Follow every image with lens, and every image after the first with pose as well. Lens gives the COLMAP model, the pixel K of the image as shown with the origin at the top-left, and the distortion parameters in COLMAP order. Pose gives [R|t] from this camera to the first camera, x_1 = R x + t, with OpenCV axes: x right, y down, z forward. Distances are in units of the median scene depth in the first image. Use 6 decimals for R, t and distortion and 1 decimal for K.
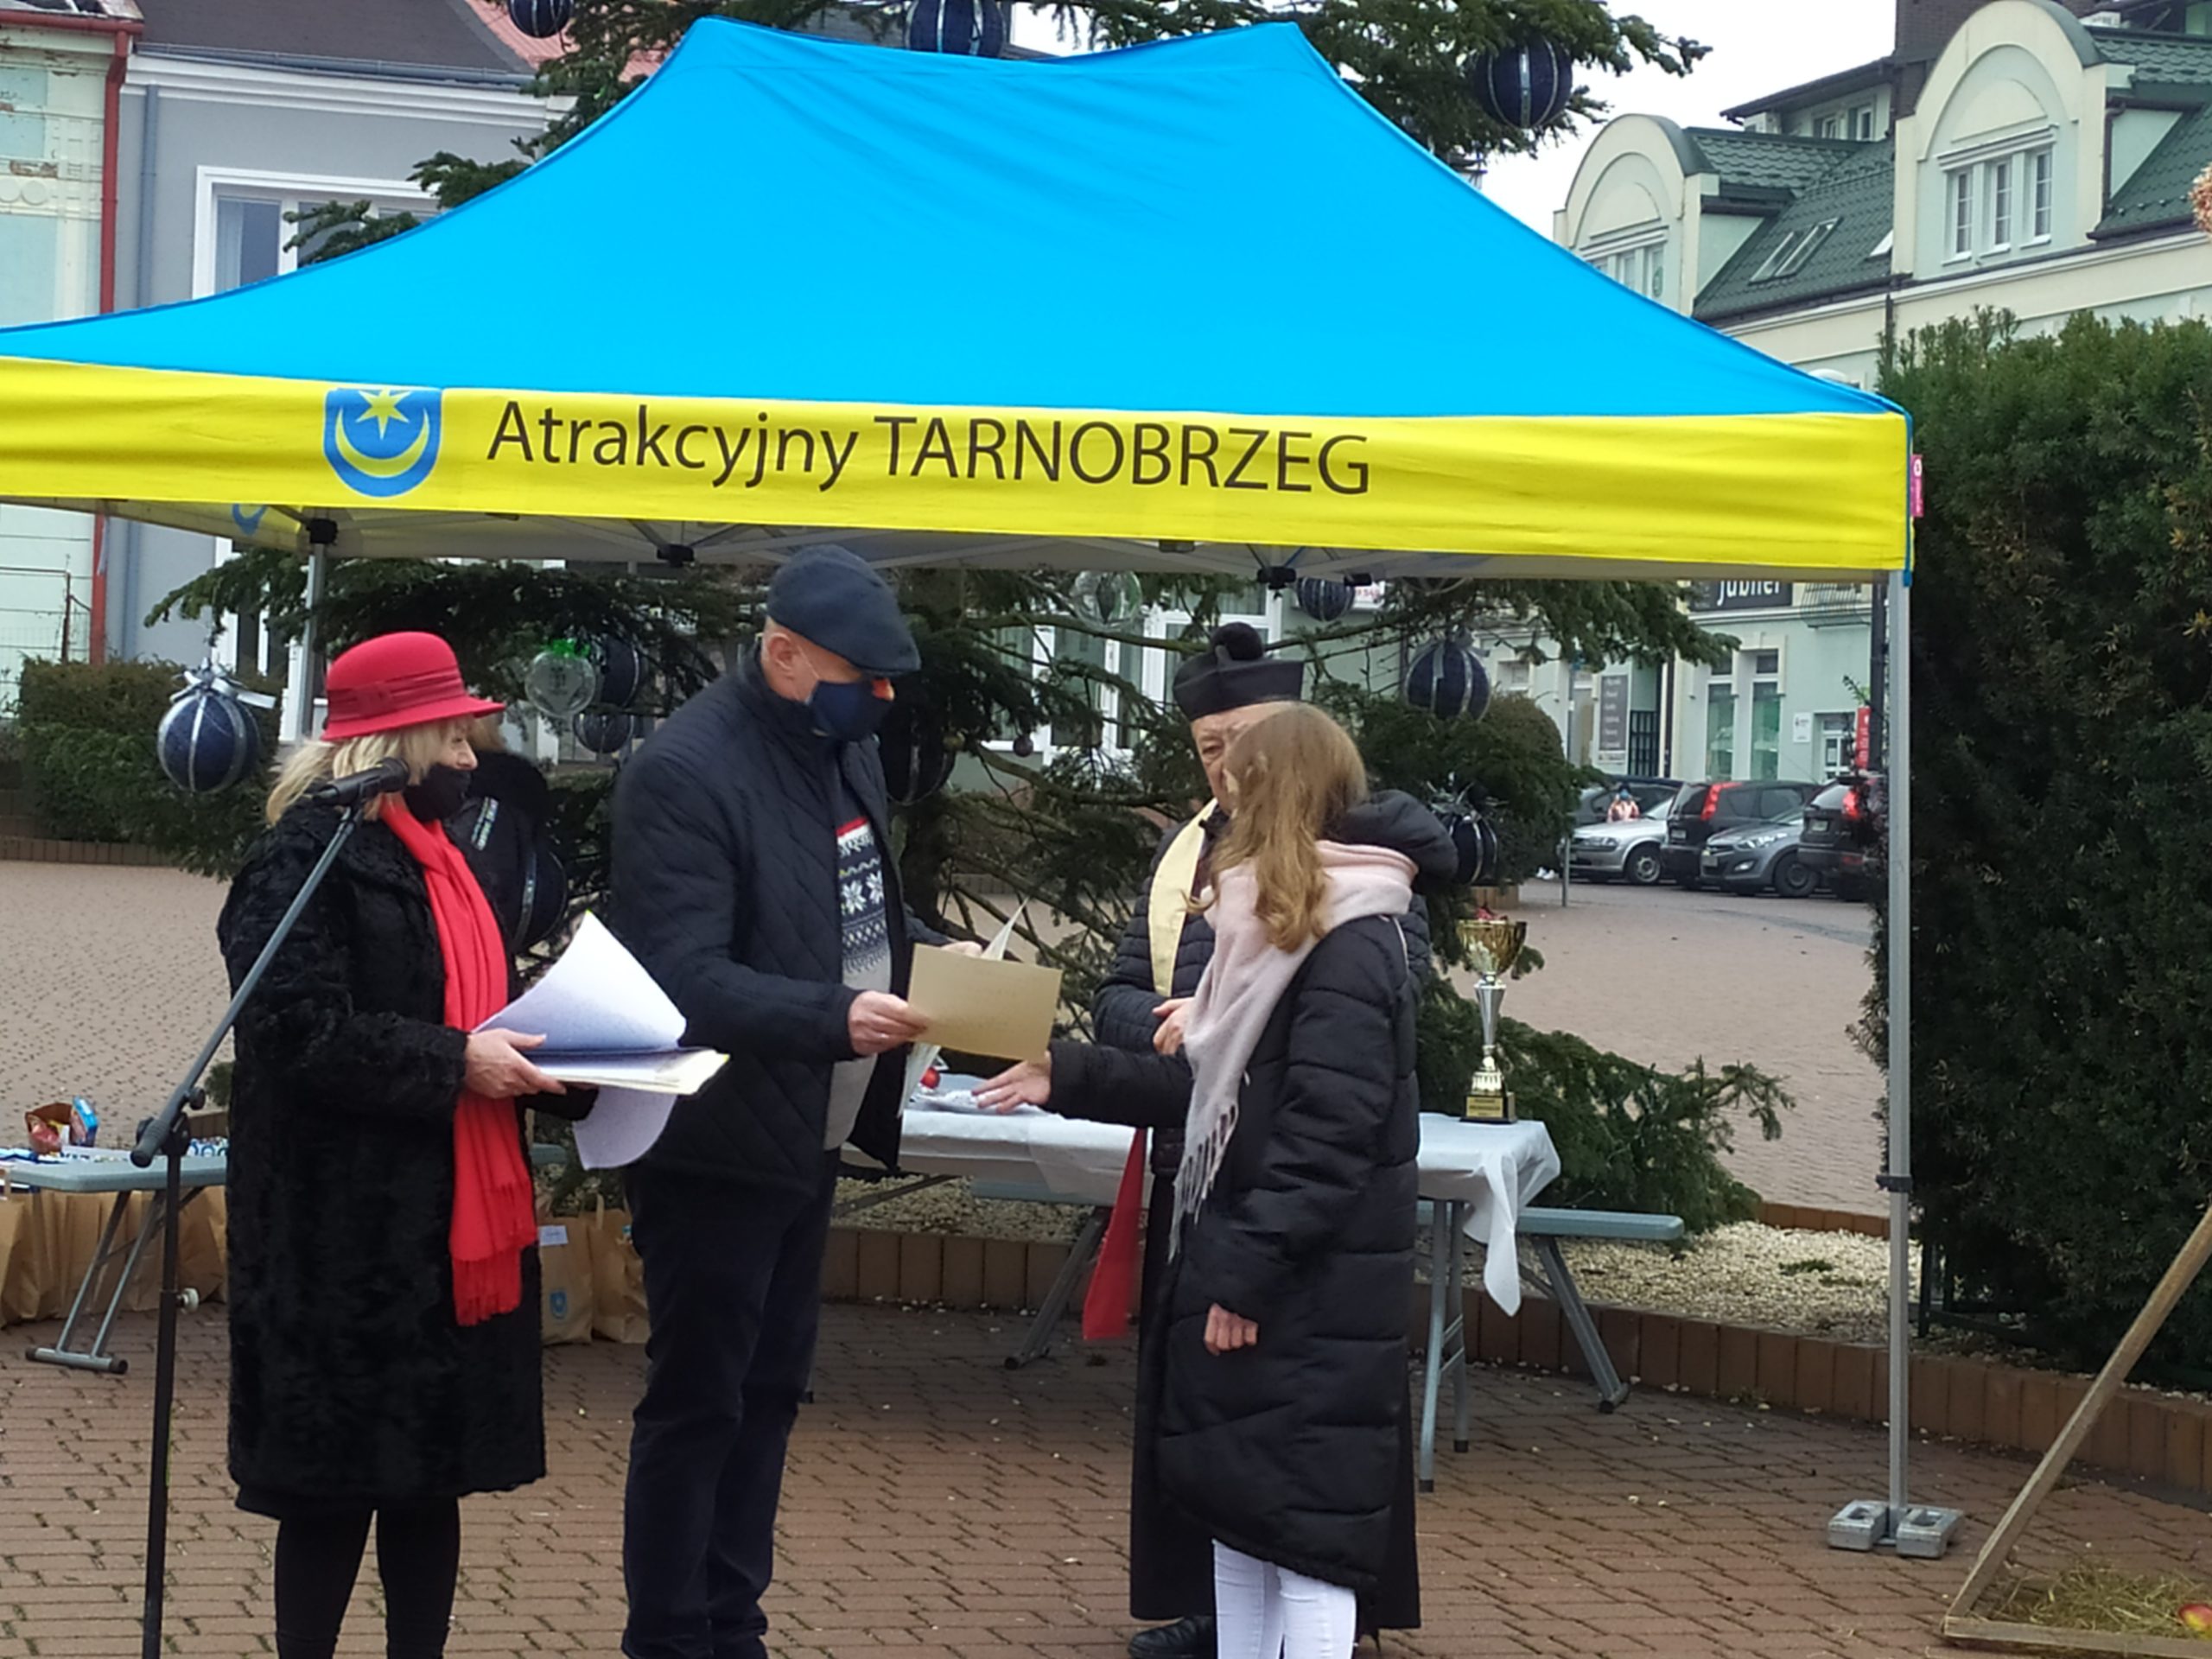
lens RADIAL K [[5660.2, 0, 1103.2], [0, 5660.2, 720.9], [0, 0, 1]] dist [-0.035108, 0.214478]
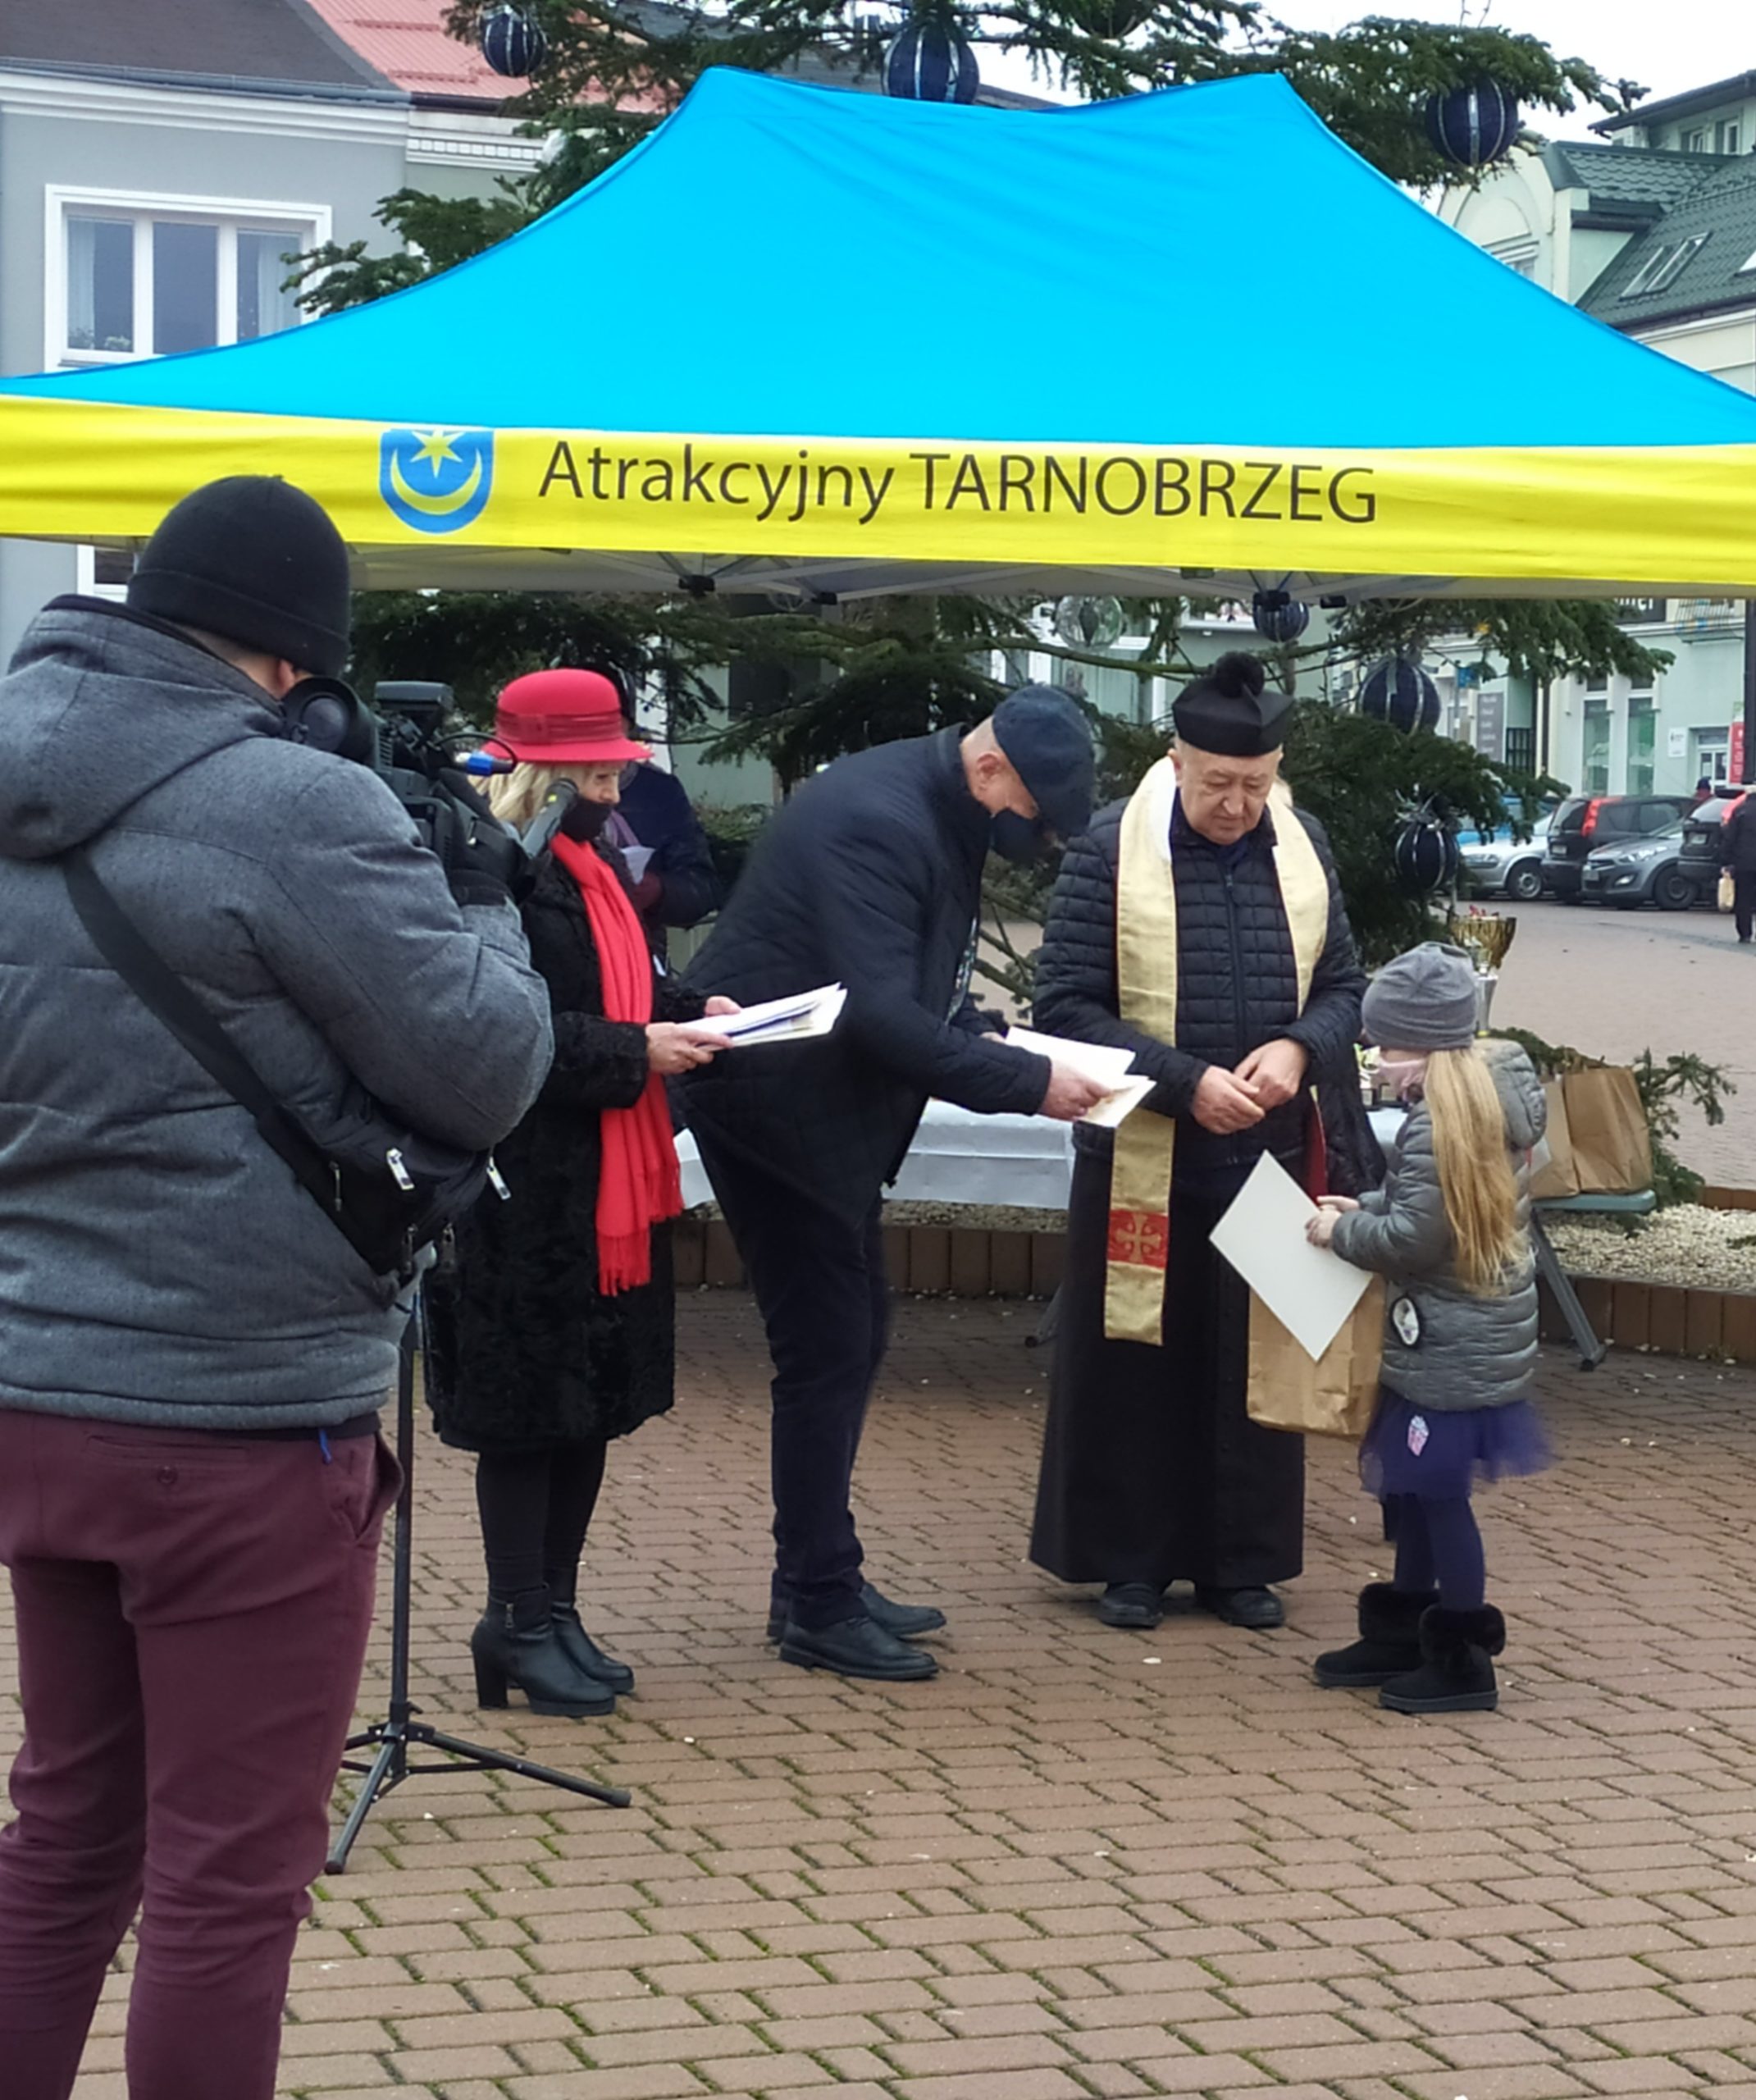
lens RADIAL K [[7098.8, 0, 1358.9], [0, 7098.8, 1429.8], [0, 0, 1]] dist [0.044709, 0.003565]
pose [[0.991906, -0.025789, 0.124331, -0.126484], [0.014213, 0.995554, 0.093111, 0.006001], [-0.126179, -0.090590, 0.987862, -0.350052]]
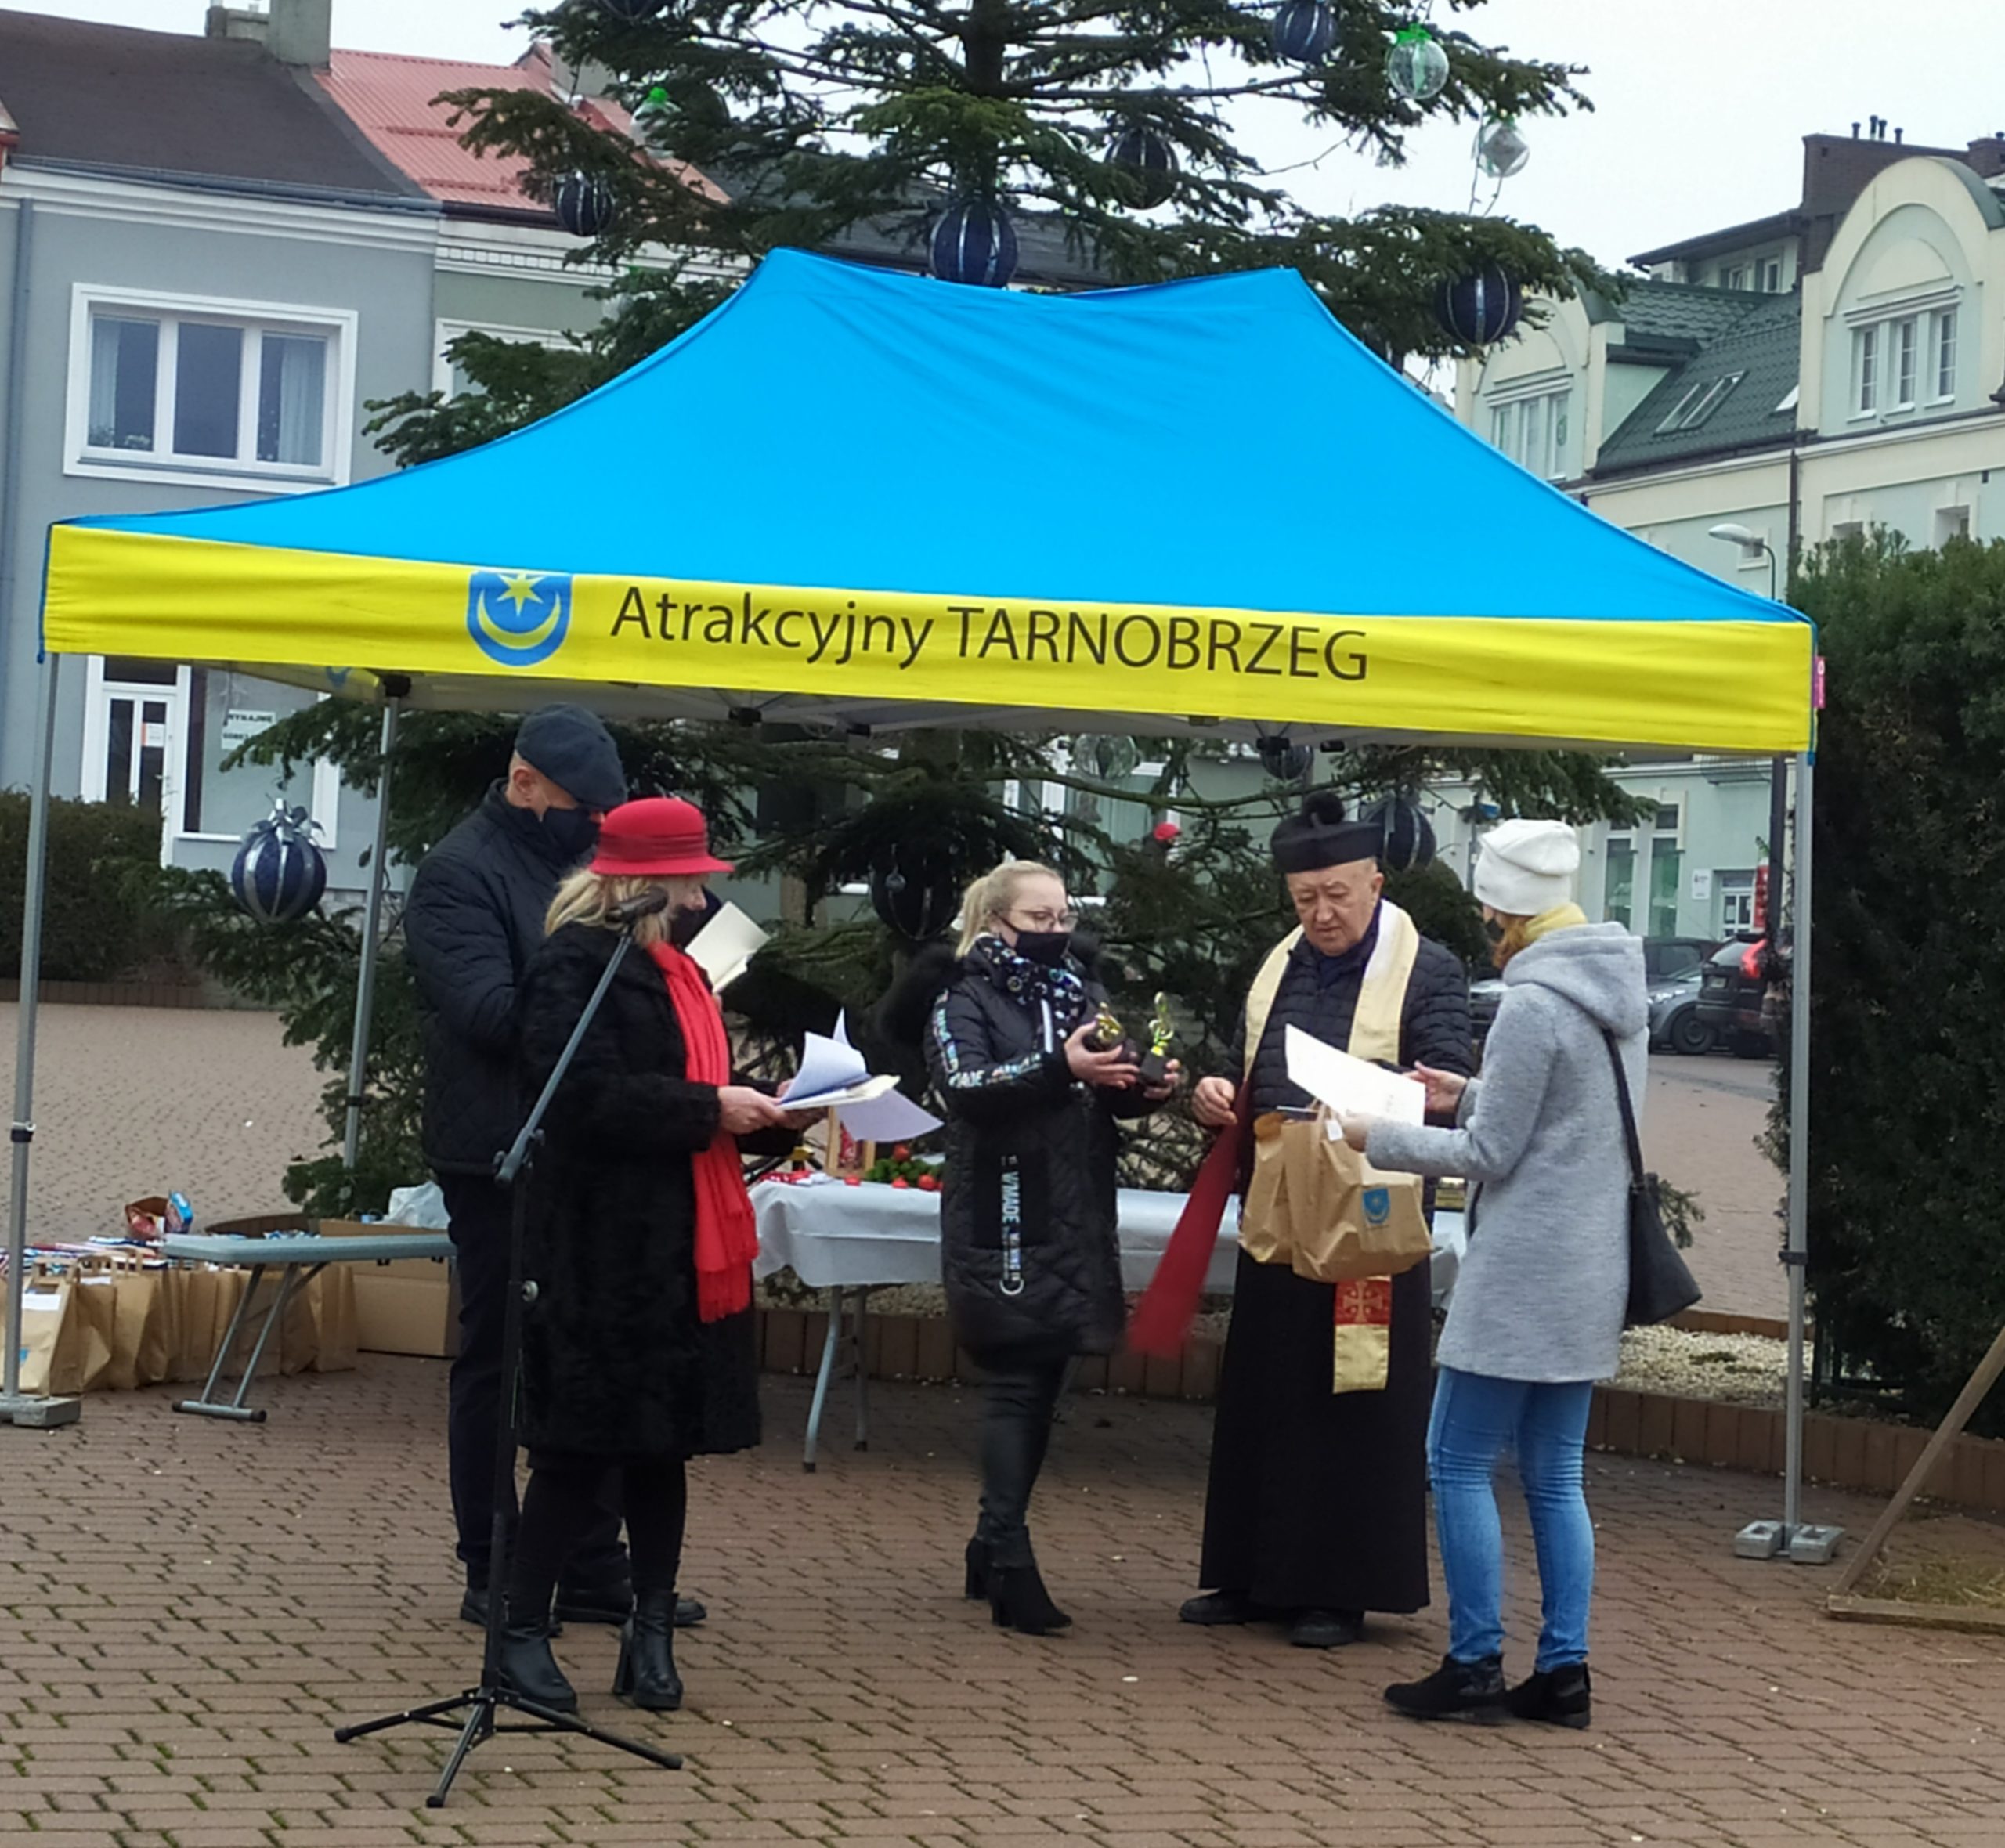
lens RADIAL K [[13103.6, 0, 1002.5], [0, 13103.6, 924.0], [0, 0, 1]] dist [-0.356473, -14.613347]
pose [[0.996558, 0.014104, 0.081685, -0.248638], [-0.014382, 0.999893, 0.002818, 0.004596], [-0.081636, -0.003983, 0.996654, -1.708403]]
